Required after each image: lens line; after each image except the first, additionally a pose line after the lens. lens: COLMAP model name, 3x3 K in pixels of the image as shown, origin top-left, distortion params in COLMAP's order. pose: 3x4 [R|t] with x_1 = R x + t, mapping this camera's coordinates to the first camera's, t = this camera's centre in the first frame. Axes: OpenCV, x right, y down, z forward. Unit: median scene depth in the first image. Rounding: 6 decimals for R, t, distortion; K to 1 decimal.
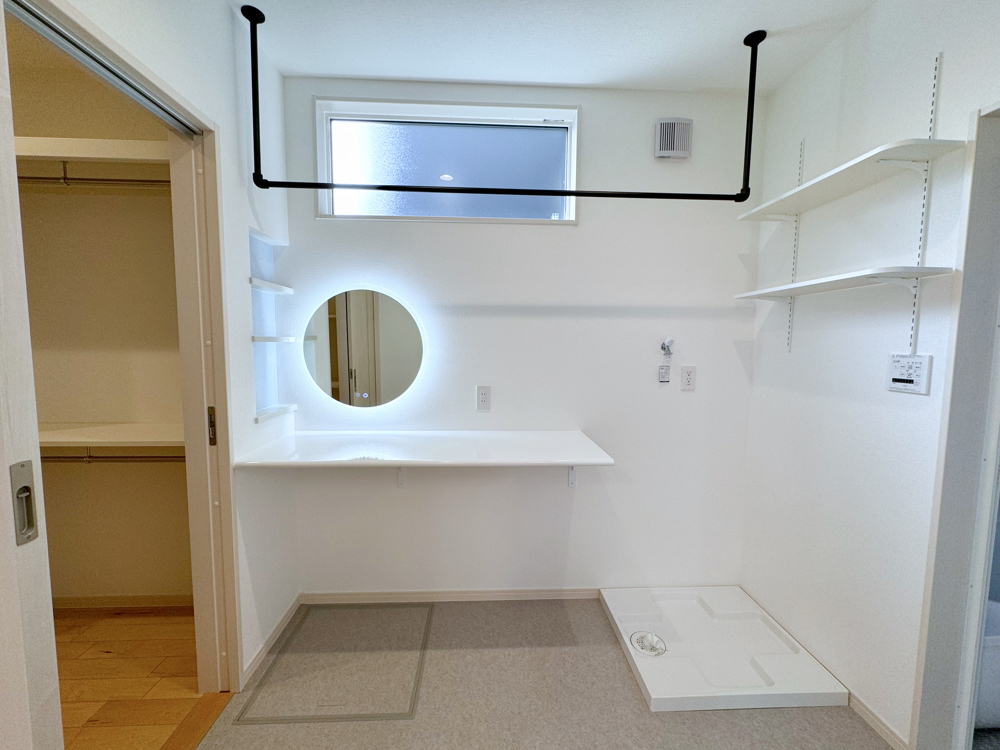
lens RADIAL K [[398.1, 0, 500.0], [0, 398.1, 375.0], [0, 0, 1]] dist [0.000046, -0.000157]
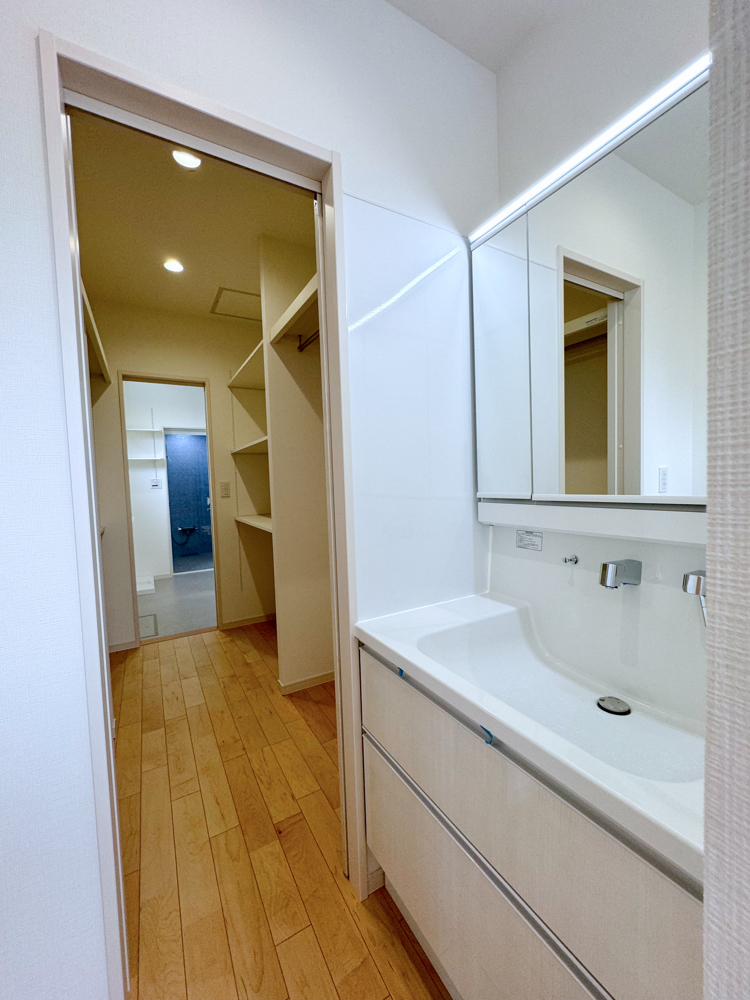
lens RADIAL K [[398.1, 0, 375.0], [0, 398.1, 500.0], [0, 0, 1]] dist [0.000046, -0.000157]
pose [[-0.455876, -0.034192, 0.889387, -2.697902], [0.102060, 0.990662, 0.090399, 0.016460], [-0.884173, 0.131982, -0.448129, 0.639362]]
